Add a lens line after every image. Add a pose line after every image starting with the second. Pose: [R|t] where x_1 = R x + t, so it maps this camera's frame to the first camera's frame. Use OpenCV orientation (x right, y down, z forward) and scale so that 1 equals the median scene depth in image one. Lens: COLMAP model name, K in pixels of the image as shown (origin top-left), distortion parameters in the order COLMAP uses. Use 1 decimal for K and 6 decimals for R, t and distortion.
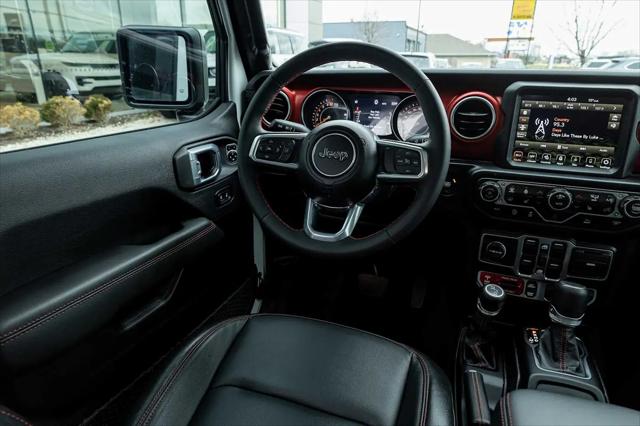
lens RADIAL K [[427.6, 0, 320.0], [0, 427.6, 213.0], [0, 0, 1]] dist [-0.003933, -0.000416]
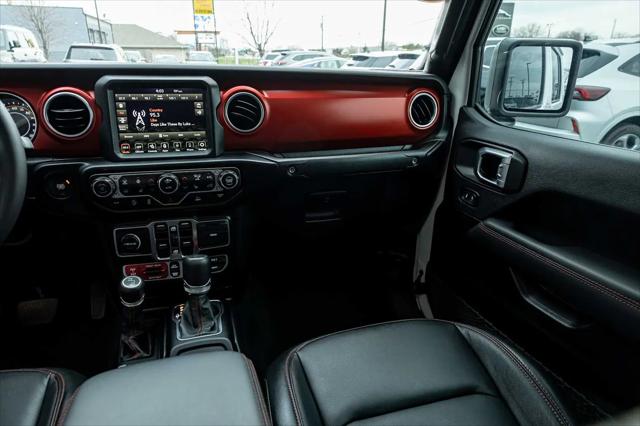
lens RADIAL K [[427.6, 0, 320.0], [0, 427.6, 213.0], [0, 0, 1]] dist [-0.003933, -0.000416]
pose [[0.794600, -0.205794, 0.571191, 0.221909], [0.196639, 0.977323, 0.078568, 0.030242], [-0.574407, 0.049888, 0.817048, -0.100195]]
